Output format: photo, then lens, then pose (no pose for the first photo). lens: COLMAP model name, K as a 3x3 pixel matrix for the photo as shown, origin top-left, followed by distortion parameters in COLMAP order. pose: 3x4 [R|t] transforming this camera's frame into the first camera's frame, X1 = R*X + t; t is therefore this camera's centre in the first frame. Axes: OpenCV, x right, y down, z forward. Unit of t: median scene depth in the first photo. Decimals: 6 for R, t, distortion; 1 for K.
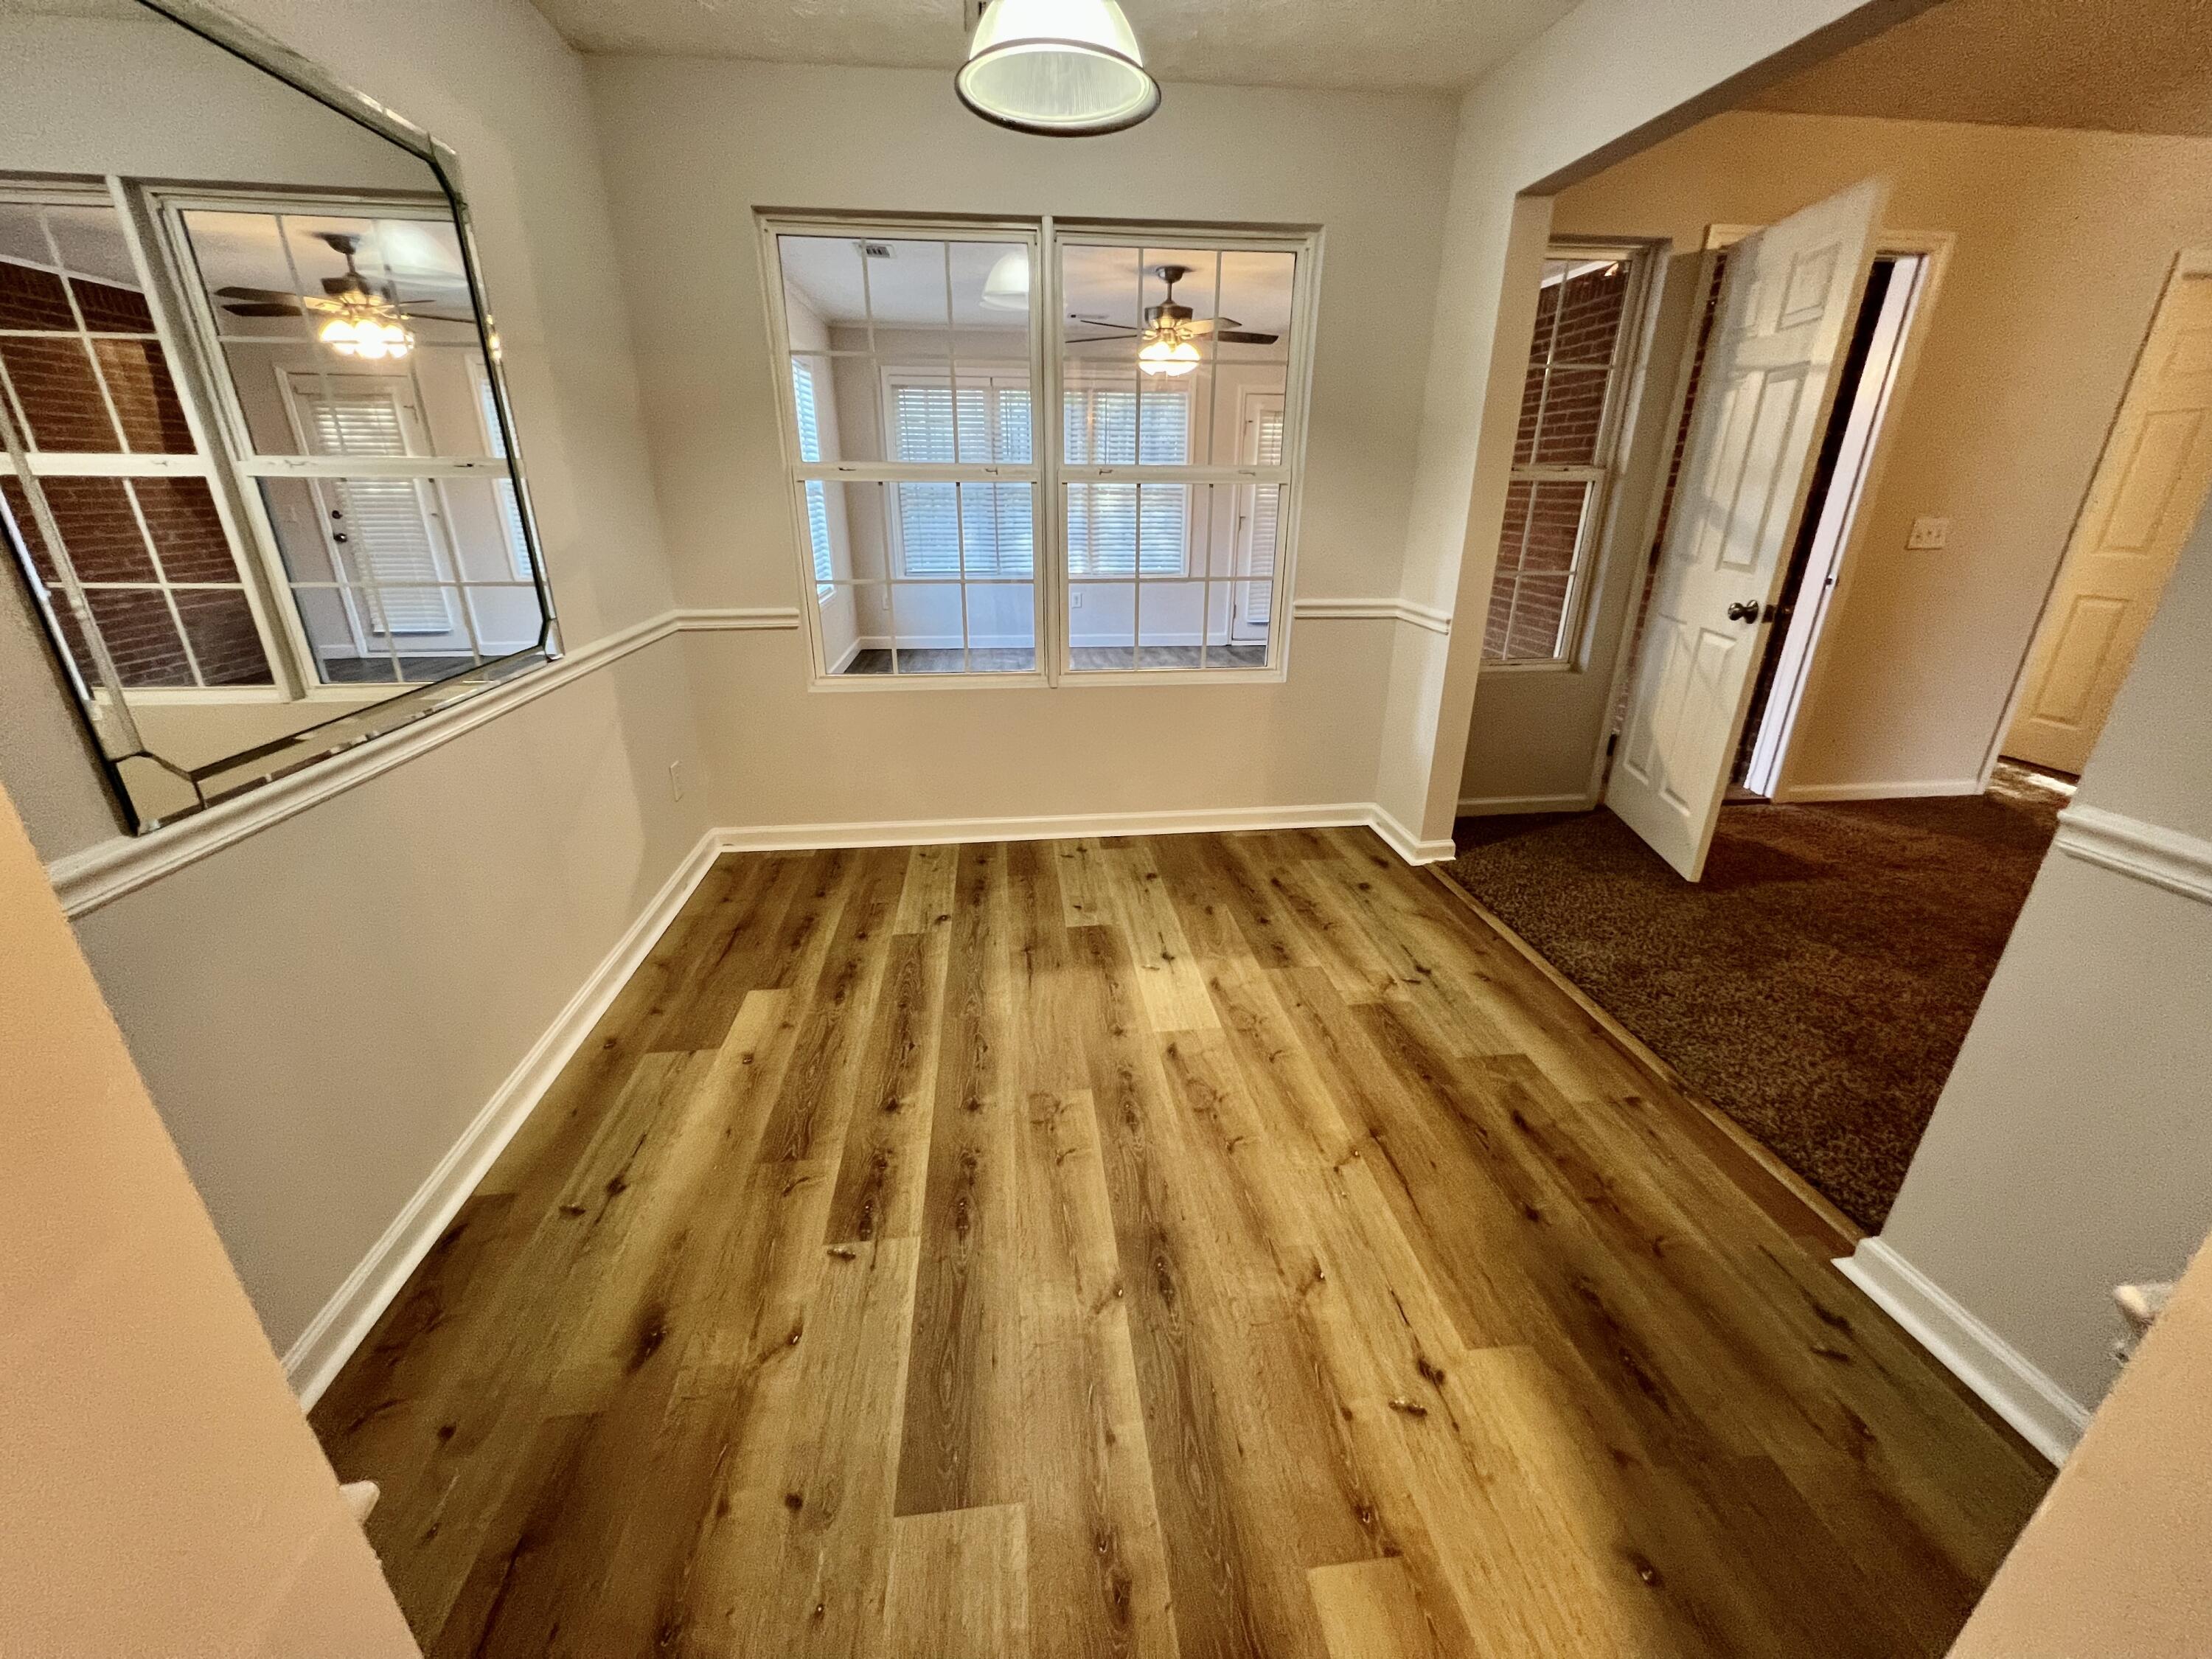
lens RADIAL K [[884.0, 0, 1105.0], [0, 884.0, 831.3], [0, 0, 1]] dist [-0.001363, 0.000350]
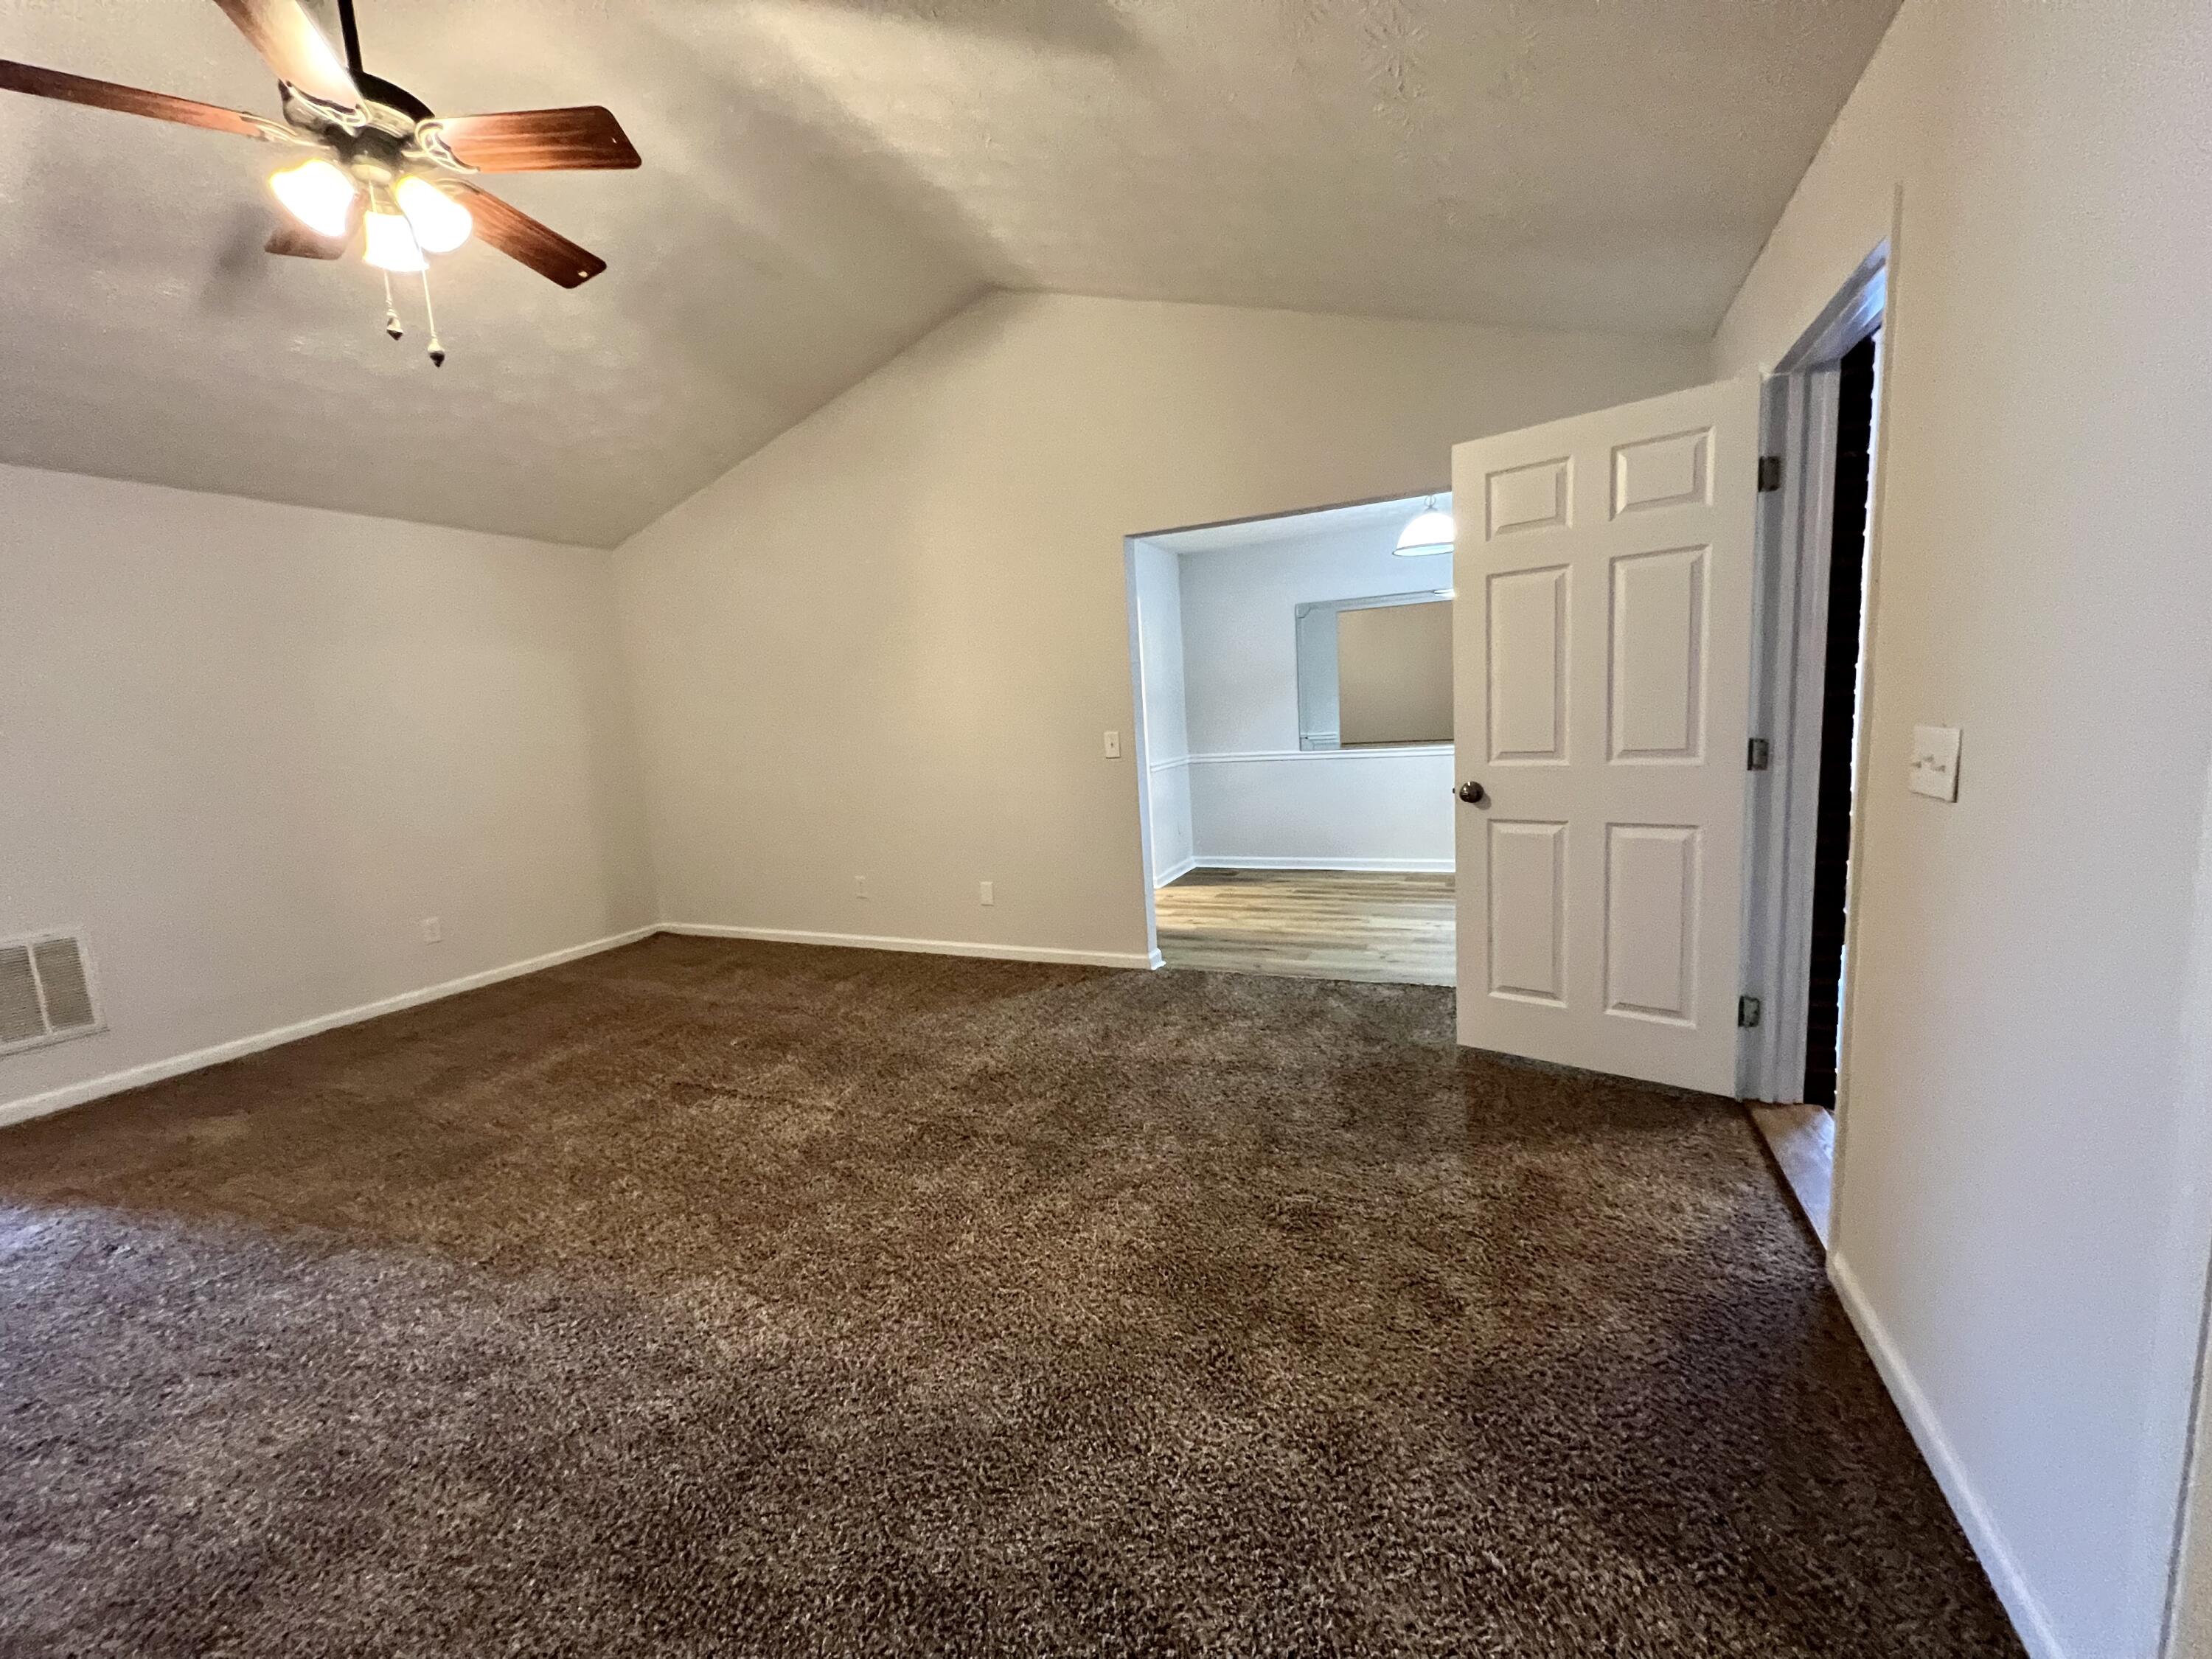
lens RADIAL K [[884.0, 0, 1105.0], [0, 884.0, 831.3], [0, 0, 1]] dist [-0.001363, 0.000350]
pose [[-0.518917, 0.146144, -0.842240, 2.490206], [-0.259920, 0.911652, 0.318328, -0.565930], [0.814351, 0.384100, -0.435086, 1.470541]]
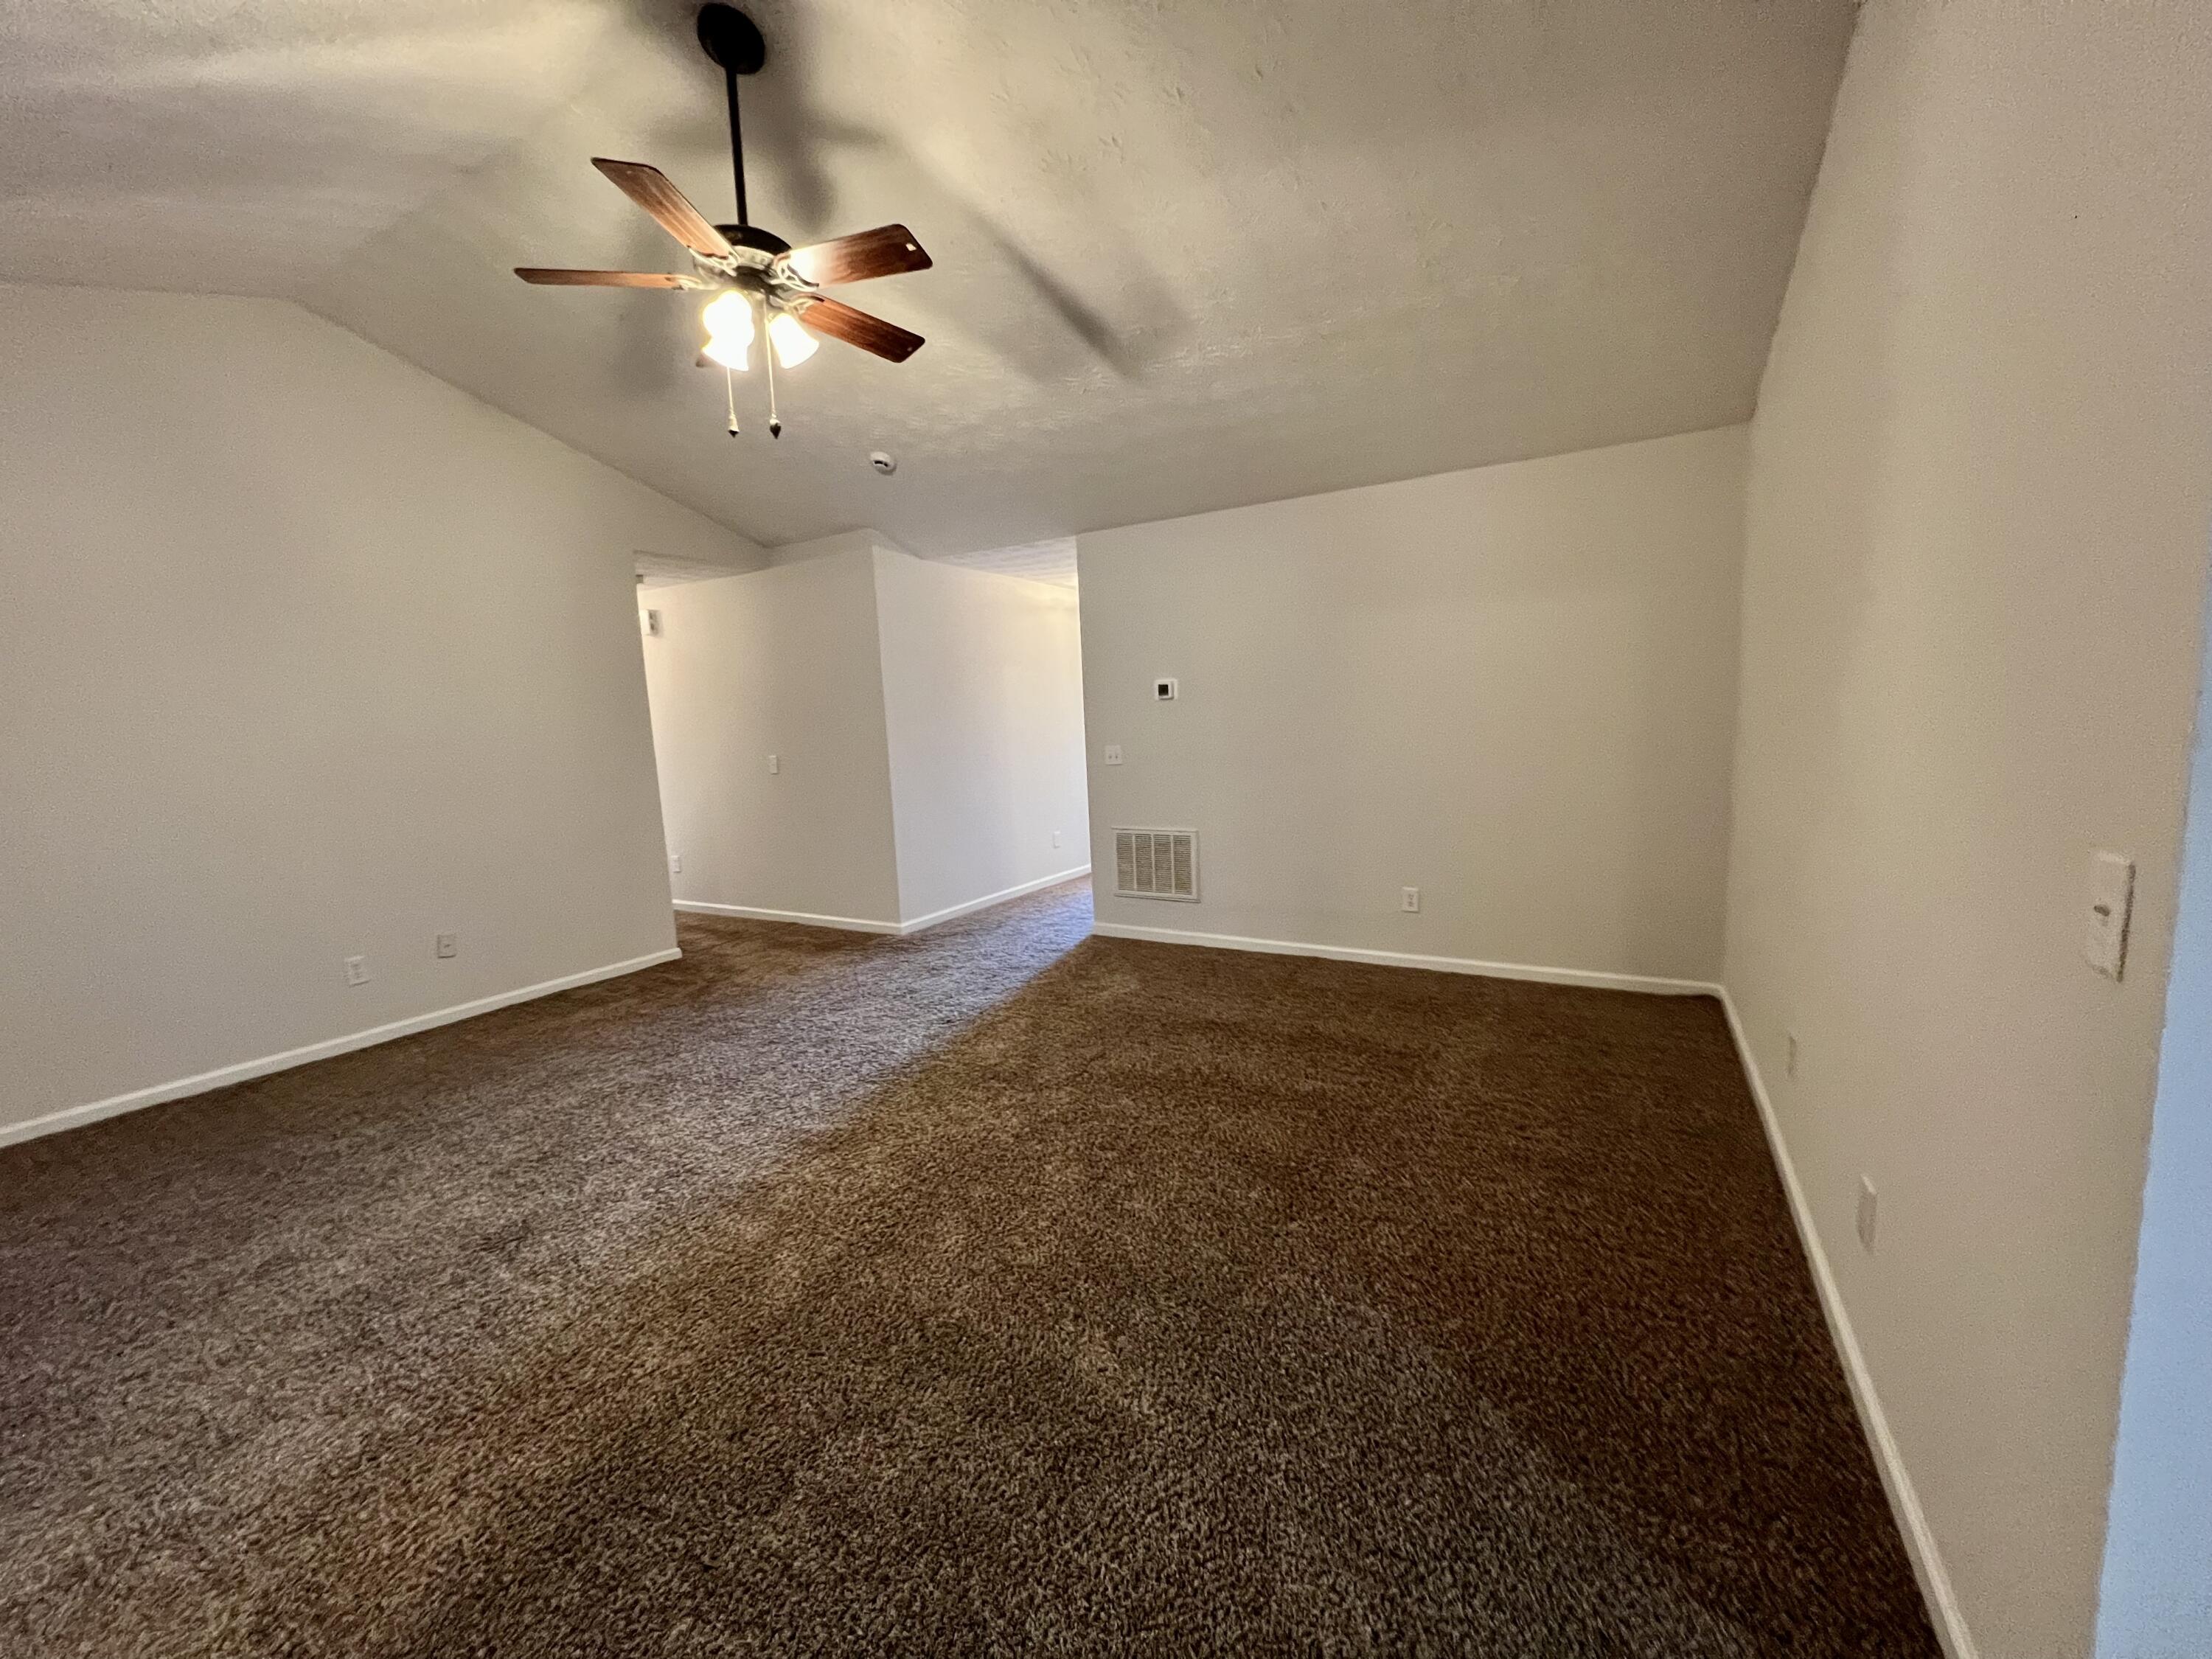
lens RADIAL K [[884.0, 0, 1105.0], [0, 884.0, 831.3], [0, 0, 1]] dist [-0.001363, 0.000350]
pose [[-0.802899, -0.047665, 0.594207, 0.862912], [0.254591, 0.873899, 0.414107, -0.446885], [-0.539015, 0.483766, -0.689517, 1.073412]]
